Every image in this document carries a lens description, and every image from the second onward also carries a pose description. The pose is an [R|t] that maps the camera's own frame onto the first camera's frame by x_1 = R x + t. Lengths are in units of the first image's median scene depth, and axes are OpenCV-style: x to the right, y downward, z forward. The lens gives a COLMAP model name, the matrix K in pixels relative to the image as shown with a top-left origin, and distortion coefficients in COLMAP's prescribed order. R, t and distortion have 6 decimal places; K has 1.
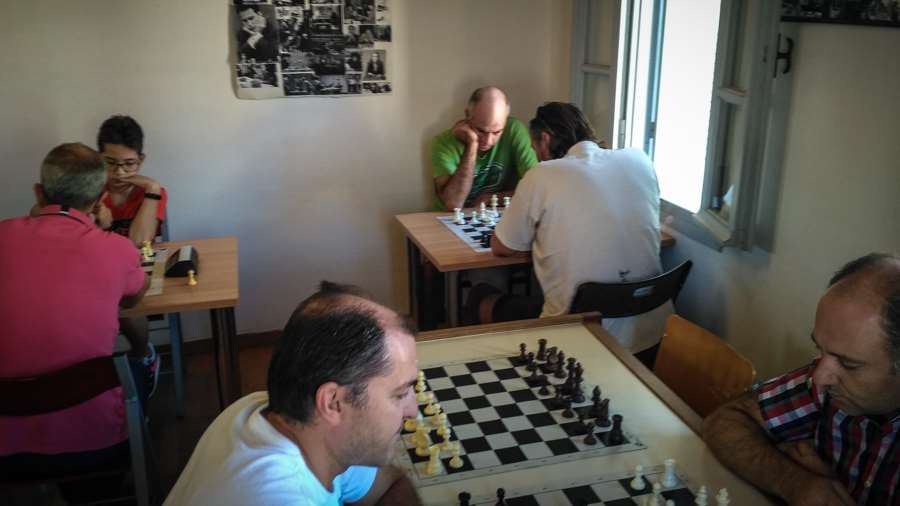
lens RADIAL K [[799.4, 0, 445.8], [0, 799.4, 255.0], [0, 0, 1]] dist [0.030768, -0.094349]
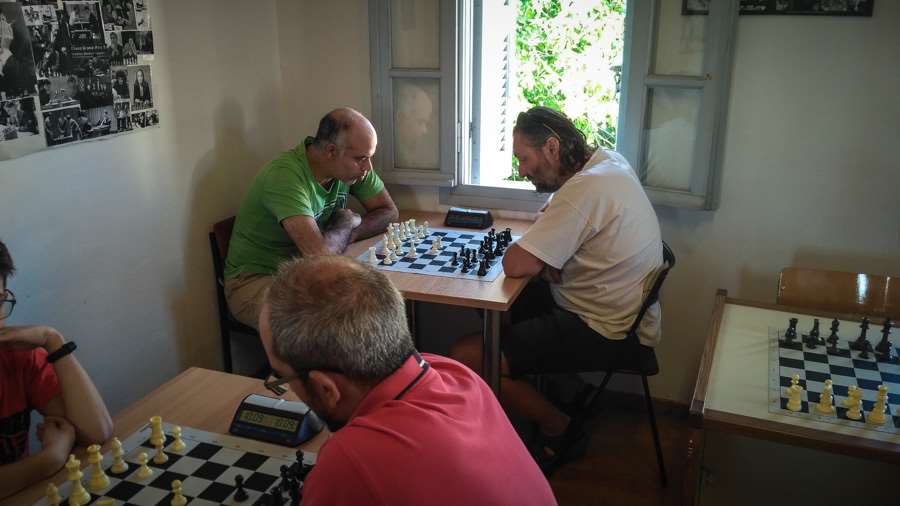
lens RADIAL K [[799.4, 0, 455.5], [0, 799.4, 255.9], [0, 0, 1]] dist [0.030768, -0.094349]
pose [[0.595500, -0.239075, 0.766957, -0.512176], [0.242886, 0.963593, 0.111782, -0.109220], [-0.765759, 0.119717, 0.631887, 0.370698]]
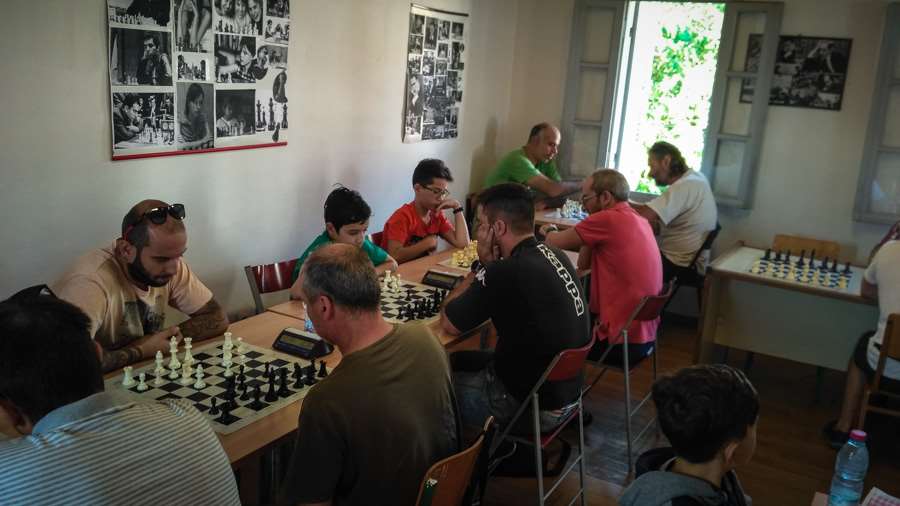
lens RADIAL K [[799.4, 0, 448.8], [0, 799.4, 253.8], [0, 0, 1]] dist [0.030768, -0.094349]
pose [[0.718504, -0.108884, 0.686947, -1.119947], [0.144741, 0.989455, 0.005442, -0.009497], [-0.680296, 0.095519, 0.726687, 0.003455]]
